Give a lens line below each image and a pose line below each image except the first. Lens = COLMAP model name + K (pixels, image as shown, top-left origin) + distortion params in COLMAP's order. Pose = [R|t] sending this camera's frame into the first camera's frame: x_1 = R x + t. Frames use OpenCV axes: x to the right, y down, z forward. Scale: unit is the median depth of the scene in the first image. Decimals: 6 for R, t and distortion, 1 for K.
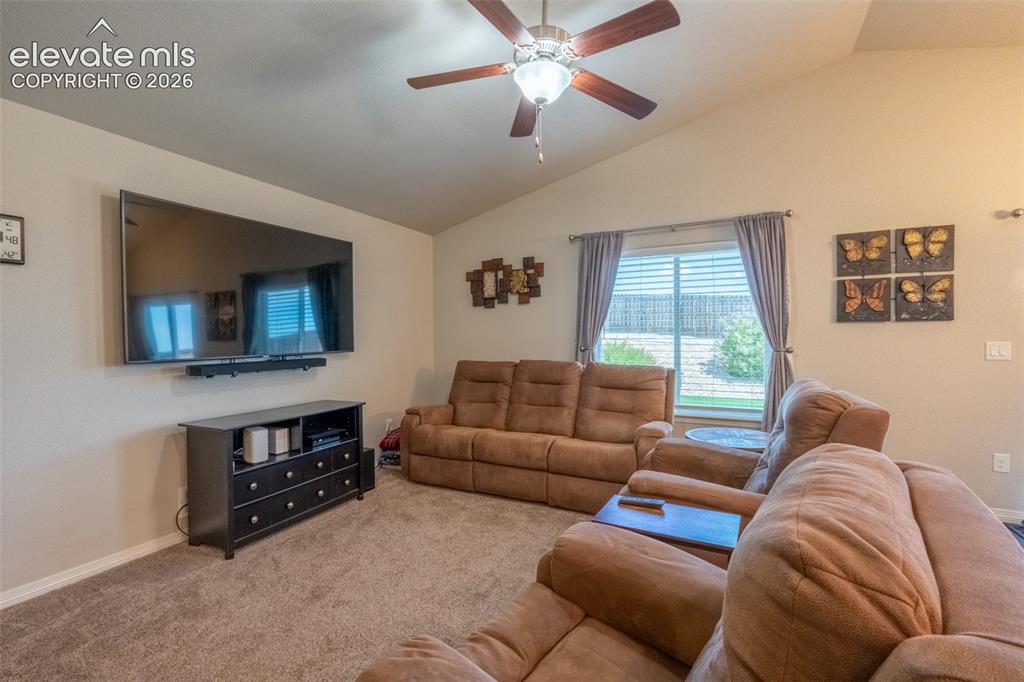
lens RADIAL K [[453.3, 0, 510.2], [0, 453.3, 340.3], [0, 0, 1]] dist [-0.004149, -0.000336]
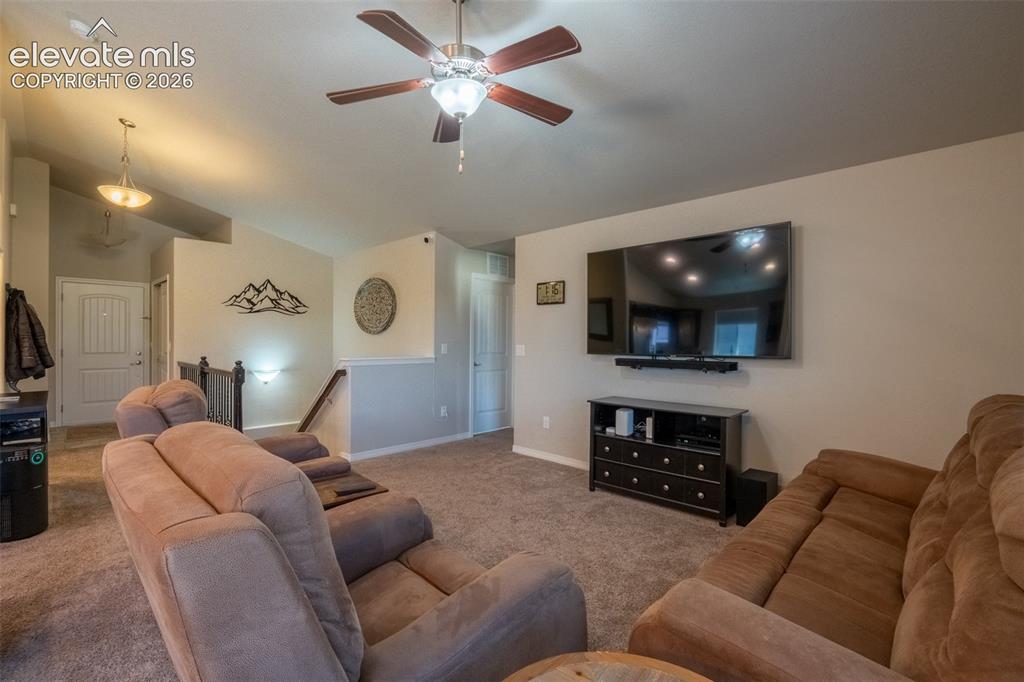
lens RADIAL K [[453.3, 0, 510.2], [0, 453.3, 340.3], [0, 0, 1]] dist [-0.004149, -0.000336]
pose [[-0.285039, 0.009545, -0.958468, 0.785054], [-0.012917, 0.999821, 0.013799, -0.018144], [0.958429, 0.016313, -0.284865, 1.064664]]
